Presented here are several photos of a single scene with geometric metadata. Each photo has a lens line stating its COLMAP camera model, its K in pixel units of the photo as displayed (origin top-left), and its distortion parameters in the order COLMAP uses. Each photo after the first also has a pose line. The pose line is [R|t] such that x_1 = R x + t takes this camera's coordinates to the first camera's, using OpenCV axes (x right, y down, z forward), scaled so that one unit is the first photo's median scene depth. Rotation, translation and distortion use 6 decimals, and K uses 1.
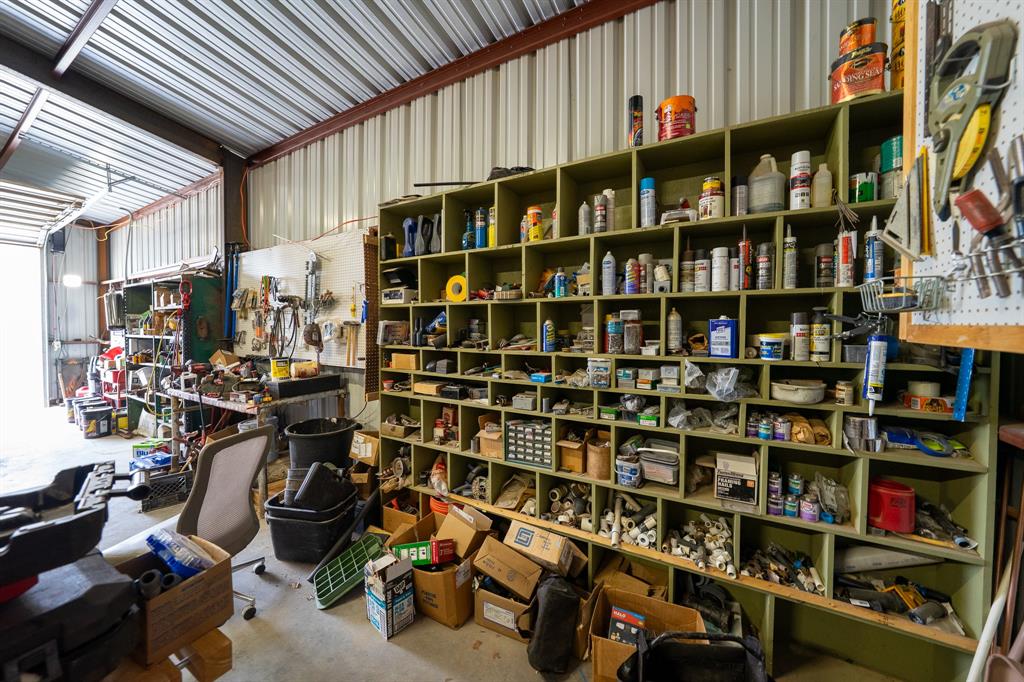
lens RADIAL K [[354.7, 0, 513.5], [0, 354.7, 339.2], [0, 0, 1]] dist [-0.014947, 0.000118]
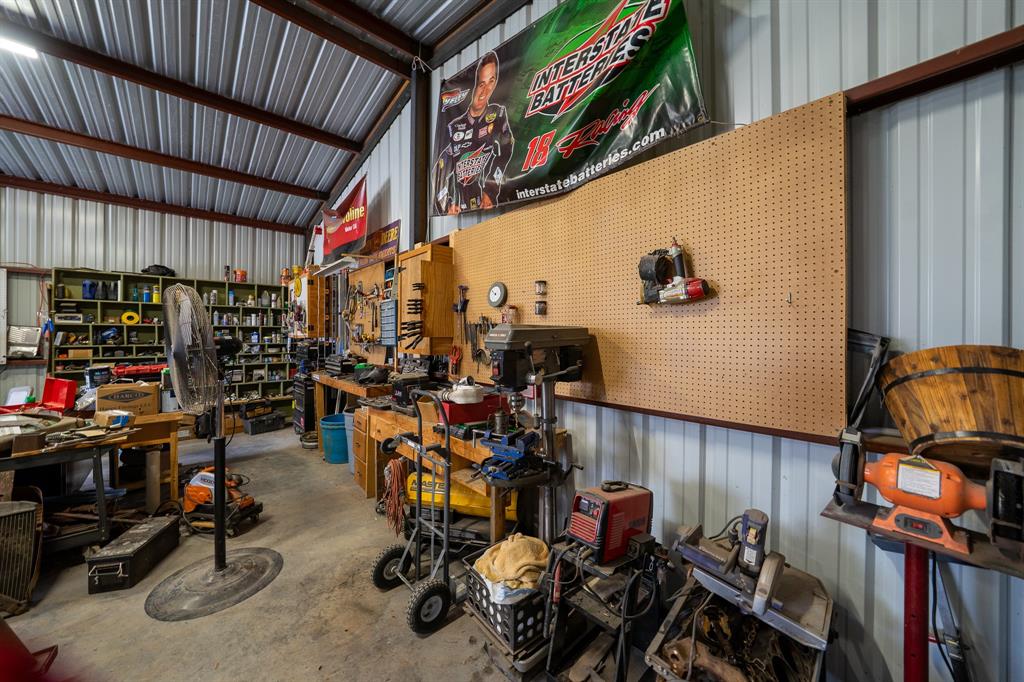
lens RADIAL K [[354.7, 0, 512.2], [0, 354.7, 333.1], [0, 0, 1]] dist [-0.014947, 0.000118]
pose [[0.322928, -0.006131, 0.946404, -2.034063], [0.019672, 0.999806, -0.000235, 0.000166], [-0.946219, 0.018693, 0.322986, -2.757231]]
